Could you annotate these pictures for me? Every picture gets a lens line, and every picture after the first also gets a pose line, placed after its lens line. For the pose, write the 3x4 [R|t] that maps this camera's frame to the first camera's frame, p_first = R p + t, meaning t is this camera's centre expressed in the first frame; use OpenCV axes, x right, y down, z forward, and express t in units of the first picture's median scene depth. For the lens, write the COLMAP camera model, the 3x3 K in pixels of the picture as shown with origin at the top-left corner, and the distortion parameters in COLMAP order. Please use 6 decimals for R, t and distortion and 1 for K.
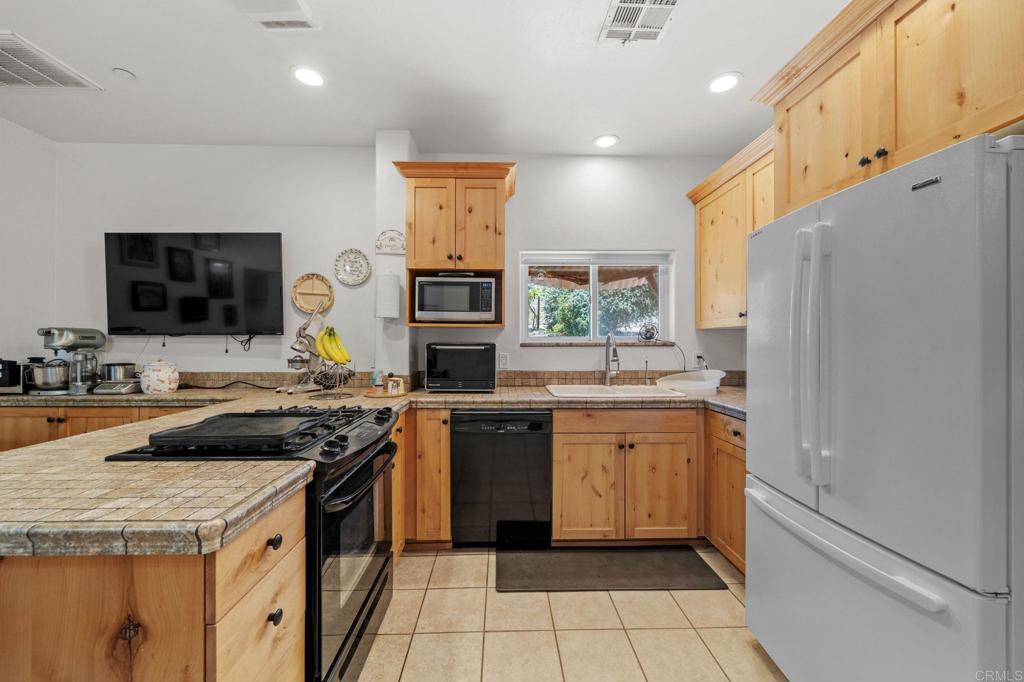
lens RADIAL K [[393.2, 0, 507.9], [0, 393.2, 338.4], [0, 0, 1]] dist [-0.000189, -0.000400]
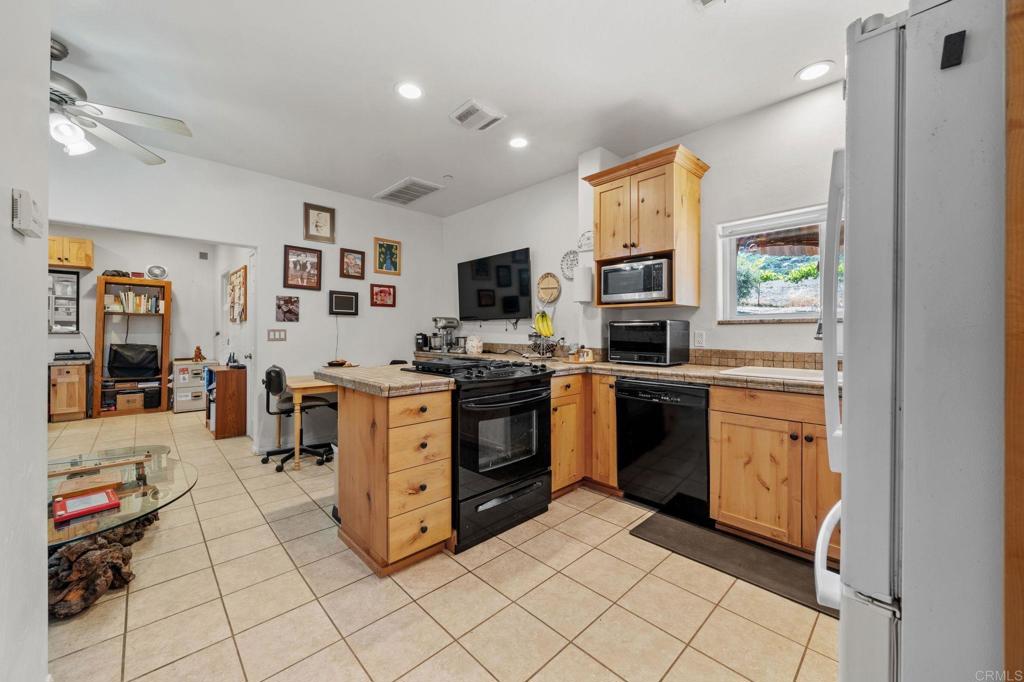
lens RADIAL K [[393.2, 0, 510.2], [0, 393.2, 331.7], [0, 0, 1]] dist [-0.000189, -0.000400]
pose [[0.672368, -0.002216, -0.740214, 0.476209], [0.004561, 0.999989, 0.001149, 0.040955], [0.740203, -0.004149, 0.672371, -0.023702]]
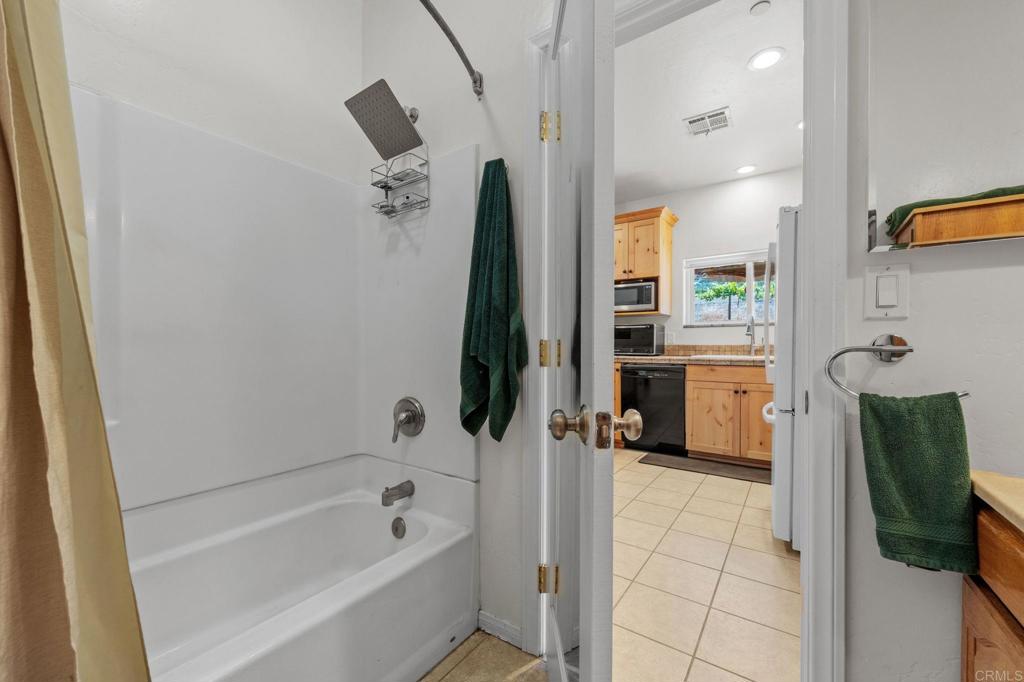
lens RADIAL K [[393.2, 0, 520.7], [0, 393.2, 353.5], [0, 0, 1]] dist [-0.000189, -0.000400]
pose [[0.806941, 0.008117, -0.590576, 0.469567], [0.007439, 0.999687, 0.023904, 0.089161], [0.590585, -0.023682, 0.806628, -0.578244]]
